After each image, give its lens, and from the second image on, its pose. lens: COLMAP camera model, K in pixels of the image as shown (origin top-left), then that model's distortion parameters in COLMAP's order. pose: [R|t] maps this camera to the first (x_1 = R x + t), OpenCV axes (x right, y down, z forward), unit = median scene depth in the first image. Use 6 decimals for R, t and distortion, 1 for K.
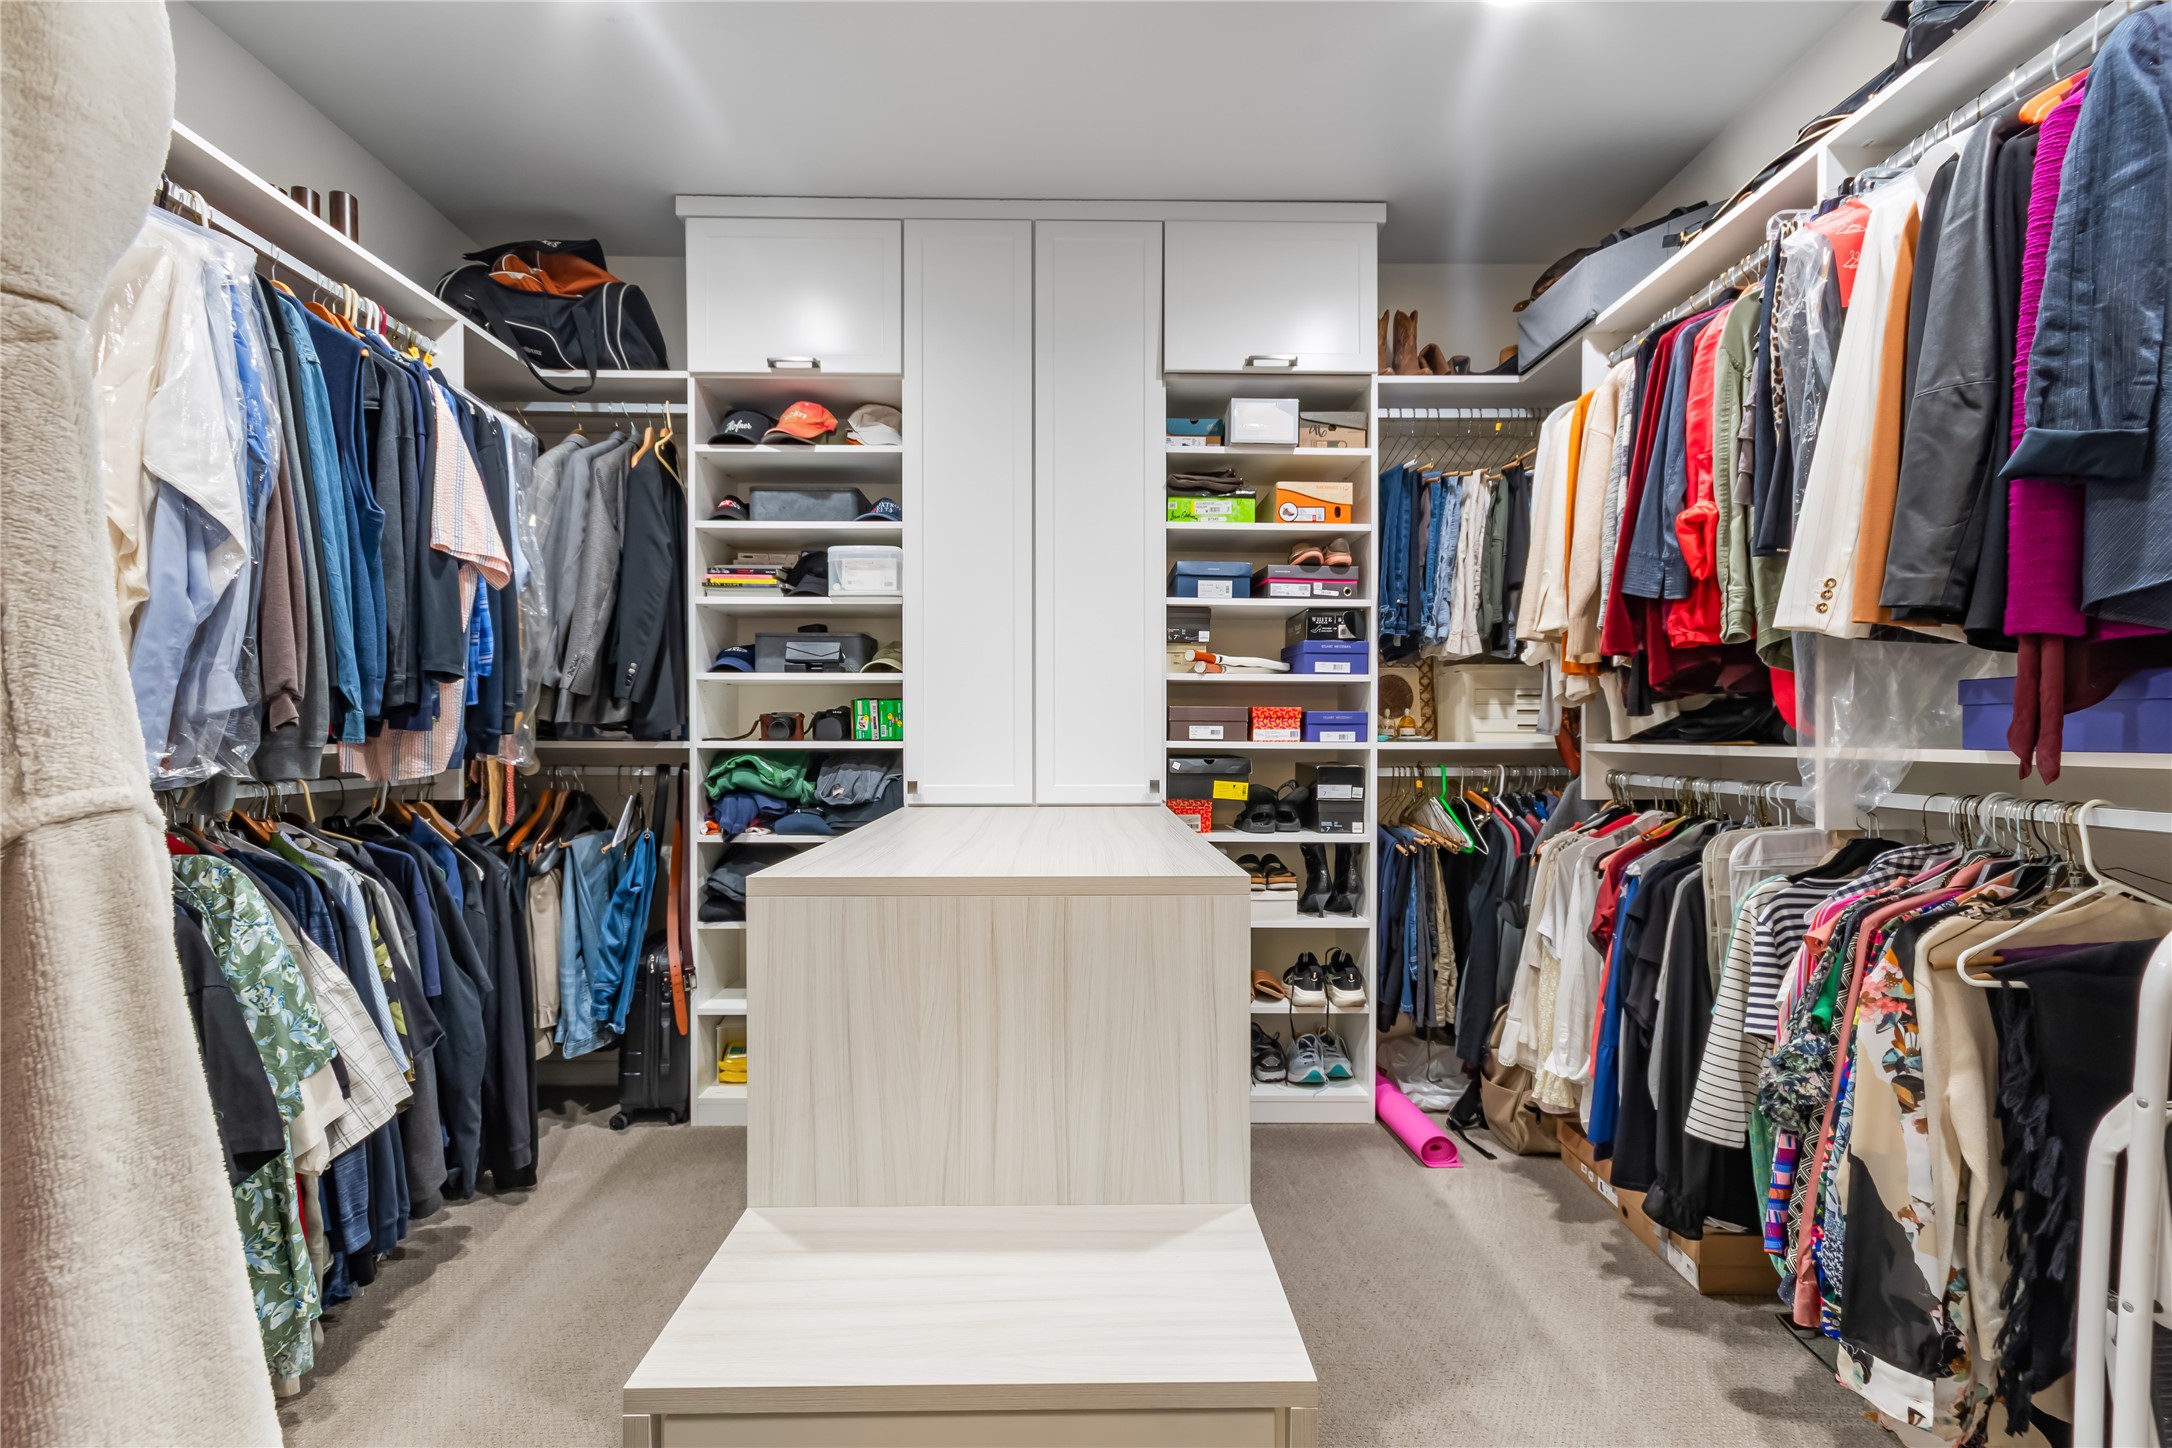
lens RADIAL K [[943.9, 0, 1087.8], [0, 943.9, 738.3], [0, 0, 1]] dist [0.000619, 0.000387]
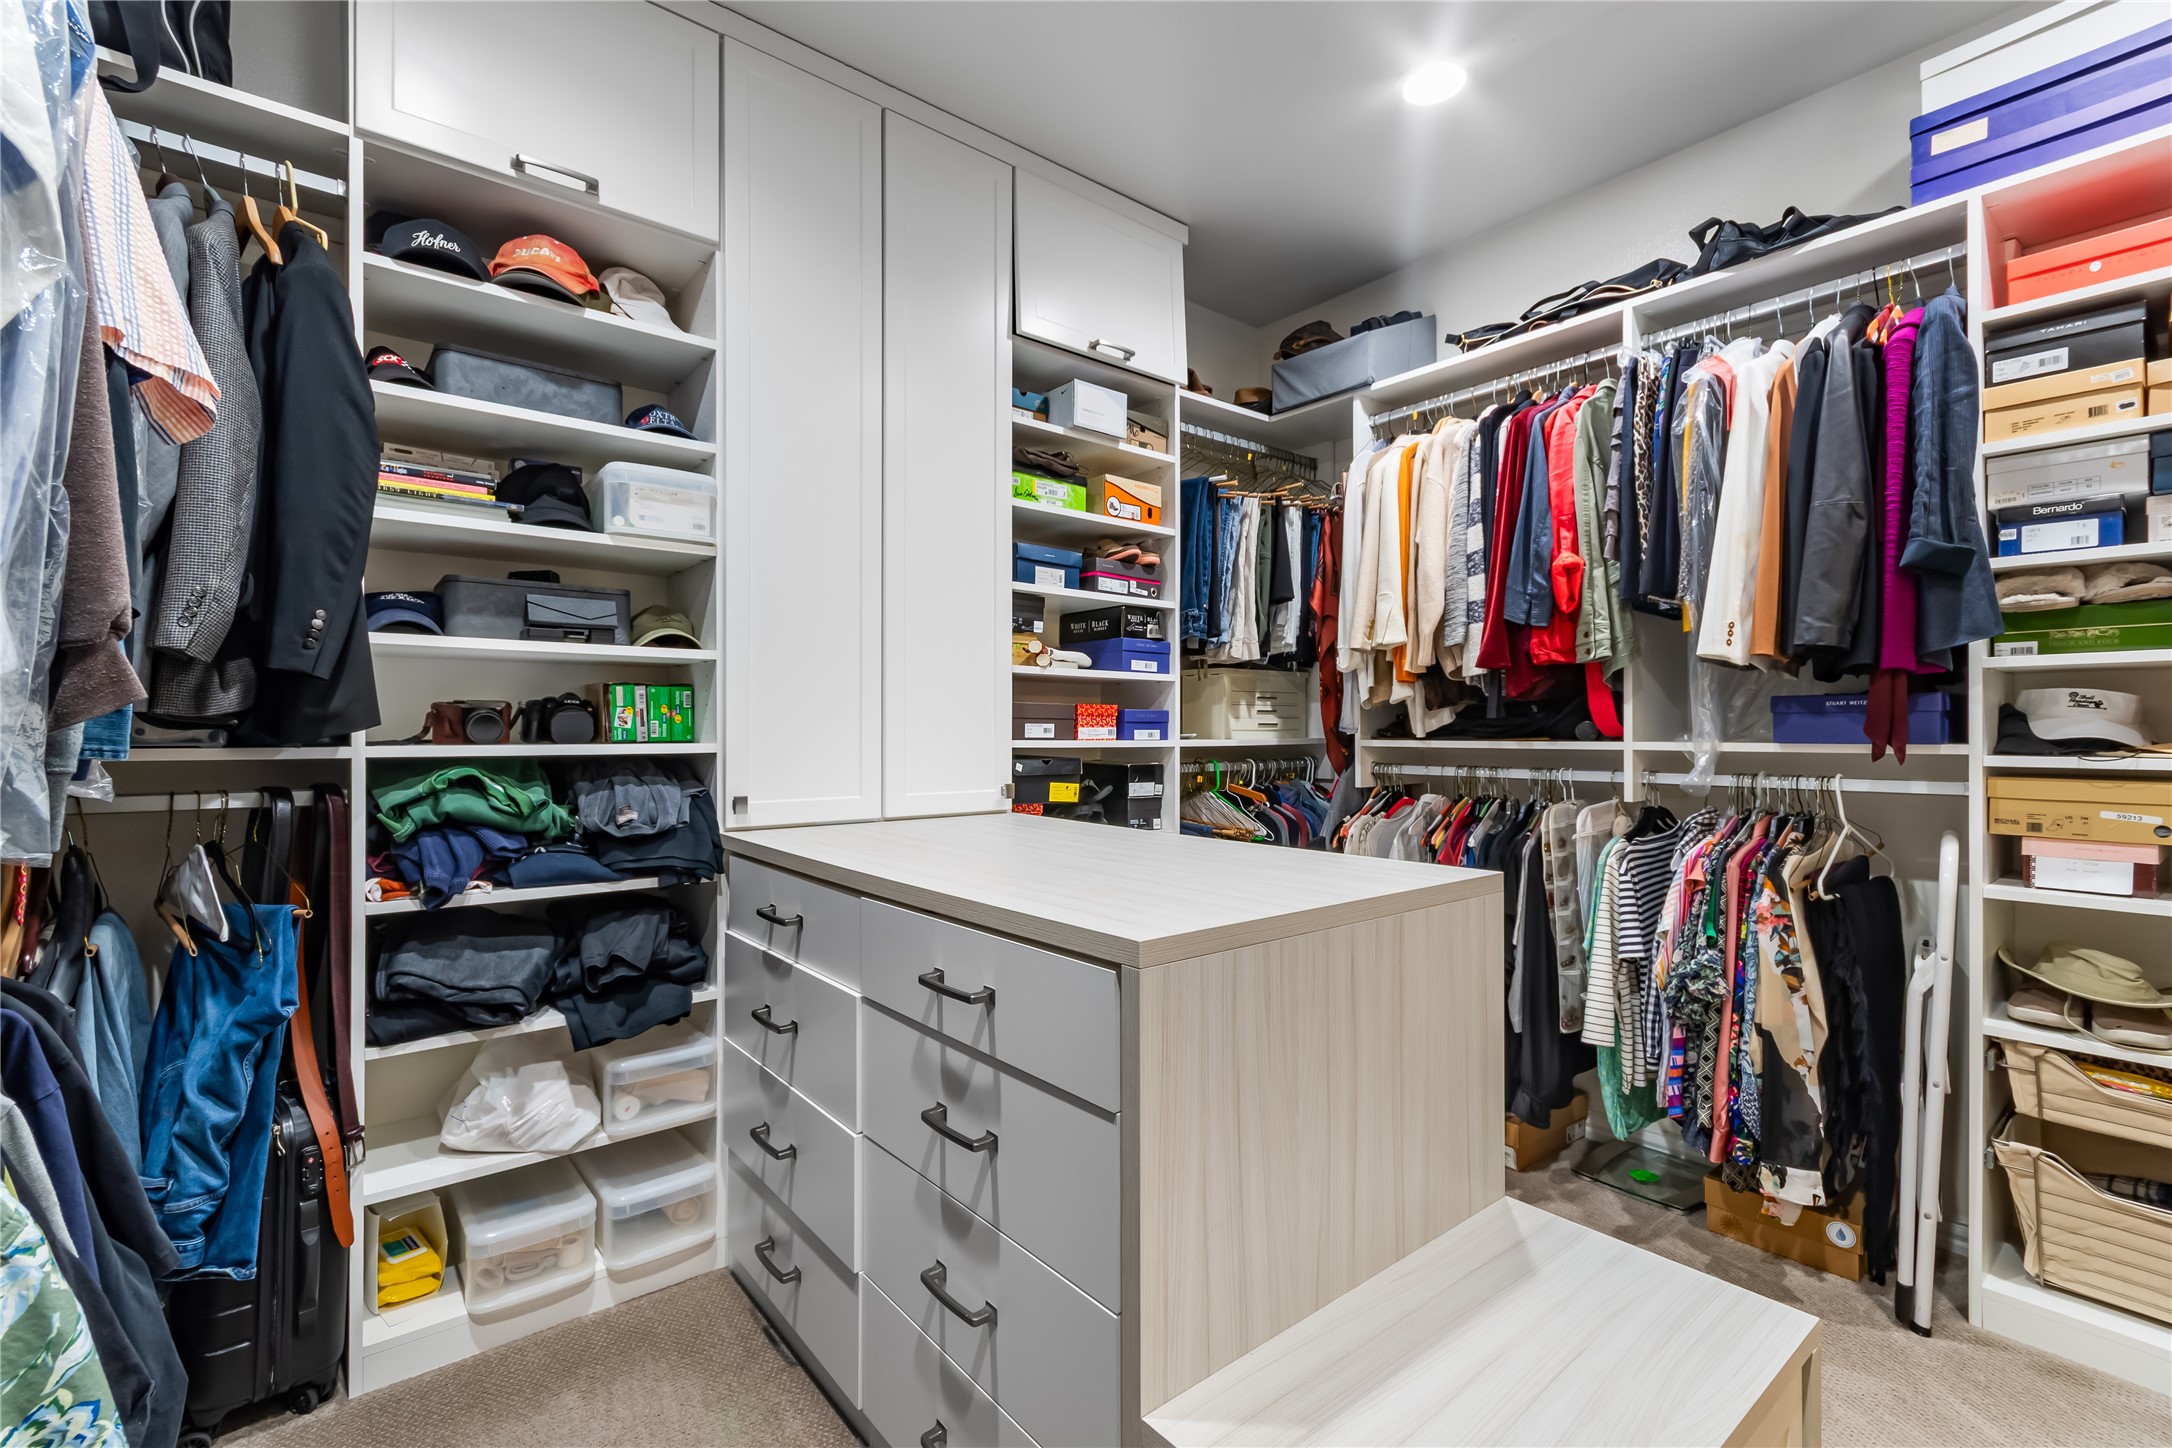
lens RADIAL K [[954.6, 0, 1086.0], [0, 954.6, 724.0], [0, 0, 1]] dist [-0.002498, 0.005188]
pose [[0.787443, 0.003401, 0.616379, -0.426272], [0.003546, 0.999943, -0.010048, -0.003362], [-0.616378, 0.010098, 0.787386, 0.240637]]
